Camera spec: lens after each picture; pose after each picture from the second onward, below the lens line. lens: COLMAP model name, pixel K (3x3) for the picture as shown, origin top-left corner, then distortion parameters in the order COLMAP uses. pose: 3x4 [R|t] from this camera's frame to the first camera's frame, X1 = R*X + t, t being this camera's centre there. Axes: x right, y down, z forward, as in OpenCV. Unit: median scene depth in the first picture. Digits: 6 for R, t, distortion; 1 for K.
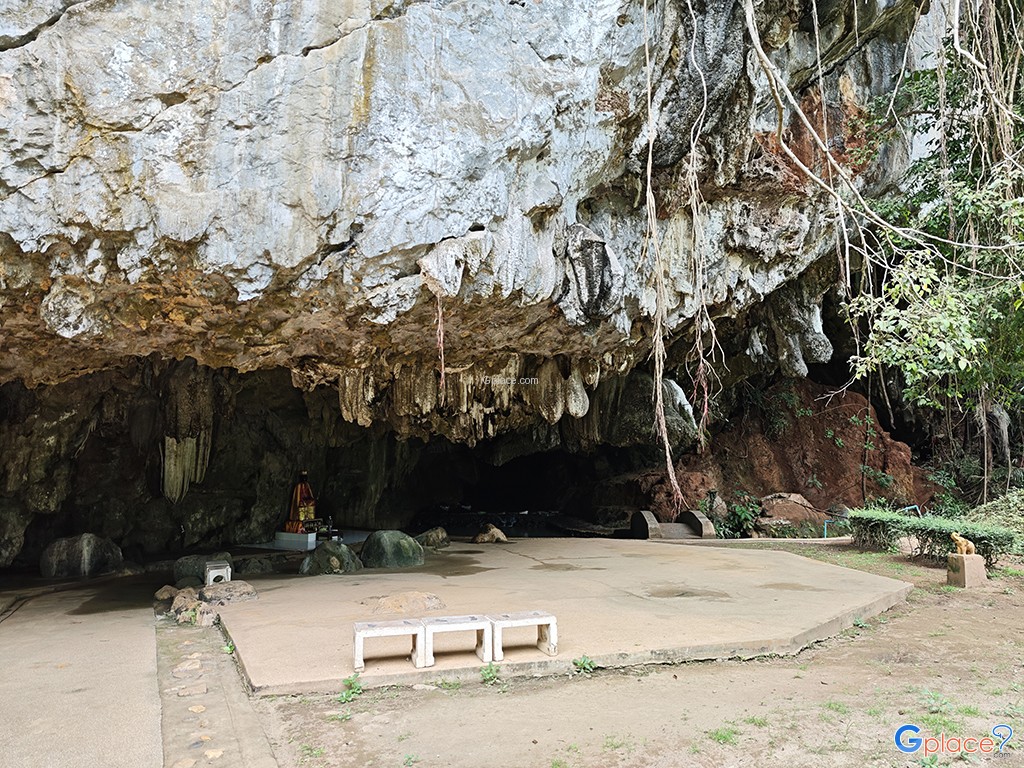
lens RADIAL K [[692.2, 0, 513.4], [0, 692.2, 389.6], [0, 0, 1]] dist [0.007819, 0.001399]
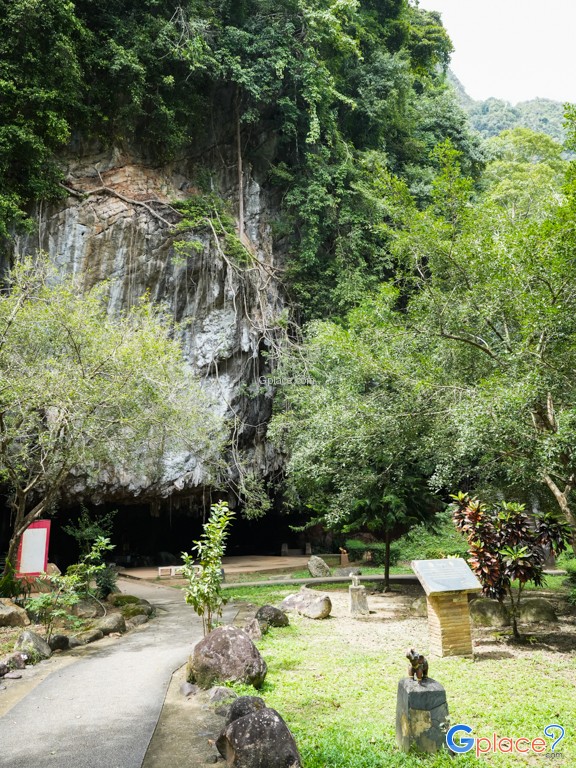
lens RADIAL K [[652.3, 0, 287.2], [0, 652.3, 332.6], [0, 0, 1]] dist [0.044096, -0.056531]
pose [[0.999805, -0.005850, 0.018861, 0.487107], [0.008520, 0.989433, -0.144741, -0.503312], [-0.017815, 0.144874, 0.989290, -3.099873]]
